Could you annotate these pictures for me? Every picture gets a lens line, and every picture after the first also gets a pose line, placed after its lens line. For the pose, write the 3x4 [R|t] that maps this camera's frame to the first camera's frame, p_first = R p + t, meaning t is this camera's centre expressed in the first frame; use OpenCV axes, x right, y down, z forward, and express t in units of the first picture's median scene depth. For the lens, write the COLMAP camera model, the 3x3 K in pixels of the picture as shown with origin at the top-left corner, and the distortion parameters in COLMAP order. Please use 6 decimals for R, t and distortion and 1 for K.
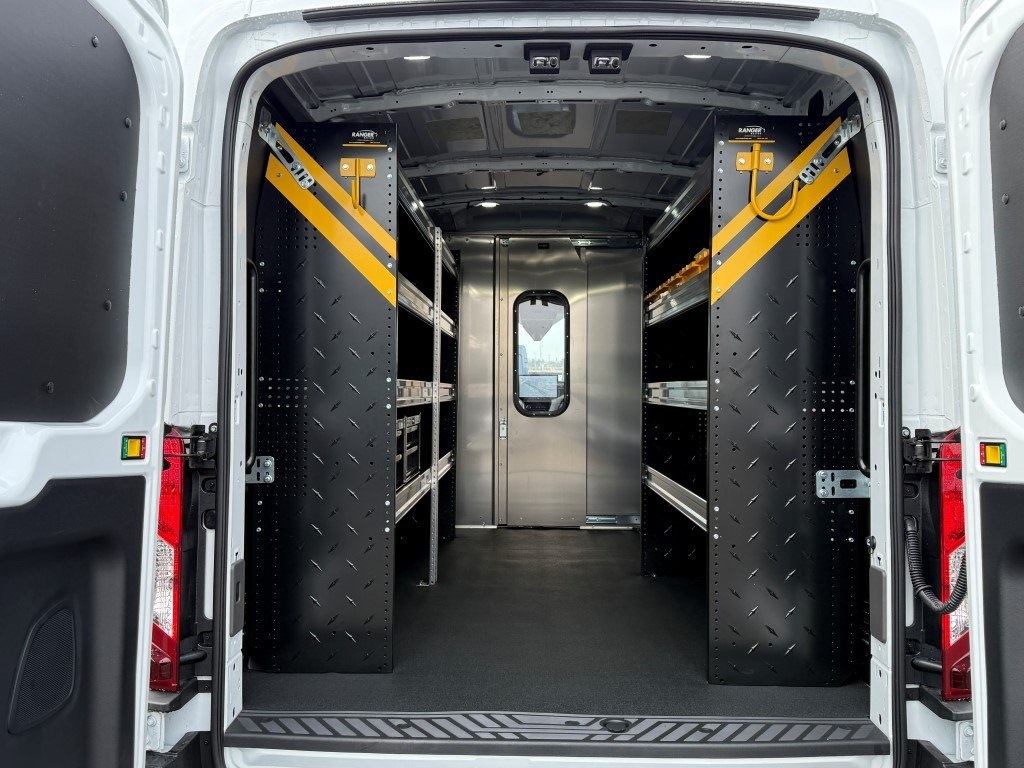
lens RADIAL K [[937.0, 0, 512.0], [0, 937.0, 384.0], [0, 0, 1]] dist [0.006352, 0.005023]
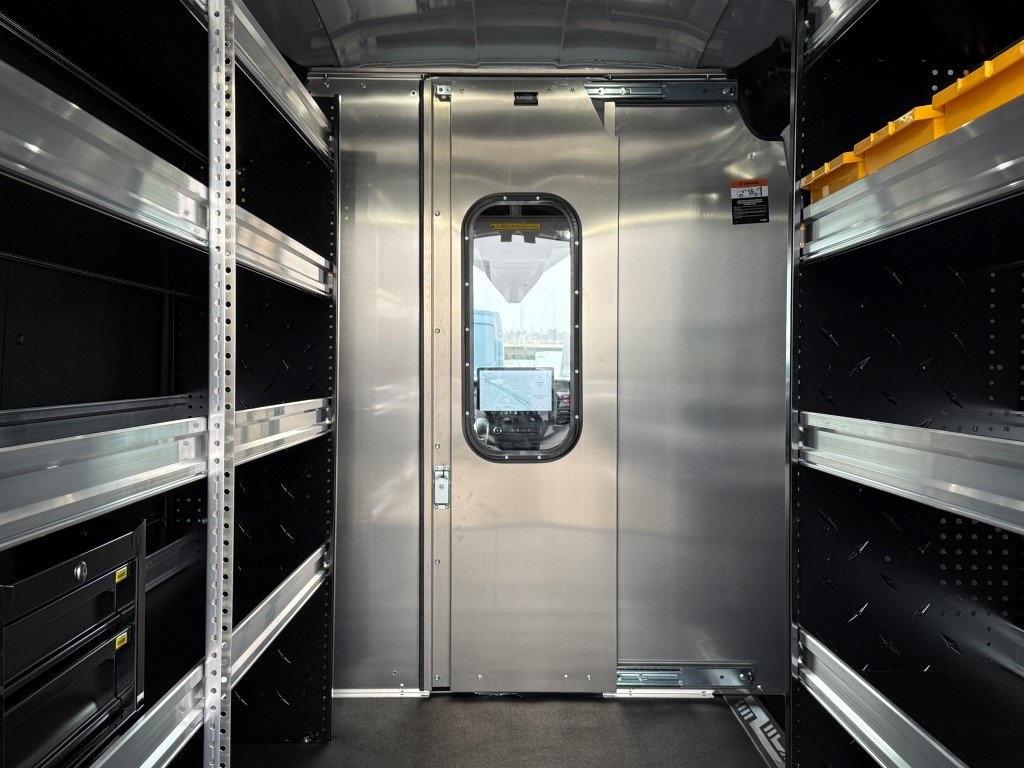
lens RADIAL K [[1192.5, 0, 512.0], [0, 1192.5, 384.0], [0, 0, 1]] dist [0.090038, -0.034814]
pose [[0.999738, -0.002702, 0.022739, 0.016718], [0.002269, 0.999817, 0.019013, -0.021088], [-0.022786, -0.018957, 0.999561, 0.524791]]
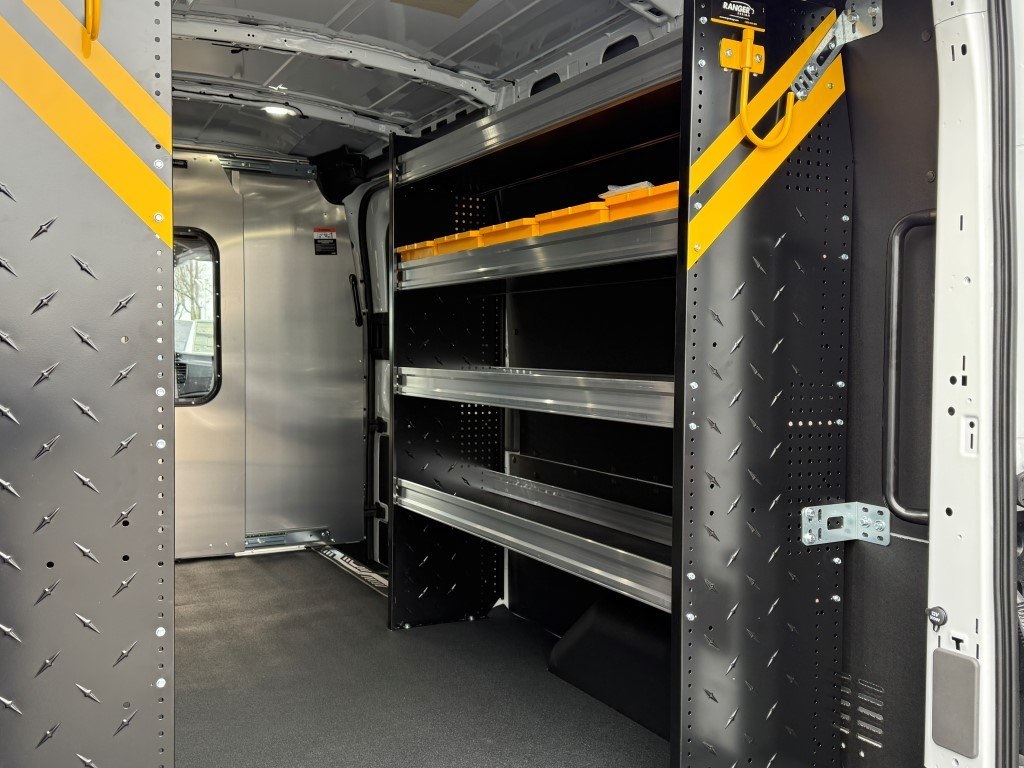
lens RADIAL K [[984.1, 0, 512.0], [0, 984.1, 384.0], [0, 0, 1]] dist [0.069067, -0.006807]
pose [[0.873499, -0.017417, 0.486514, -0.151226], [-0.004941, 0.998991, 0.044633, -0.022304], [-0.486800, -0.041391, 0.872532, 0.290616]]
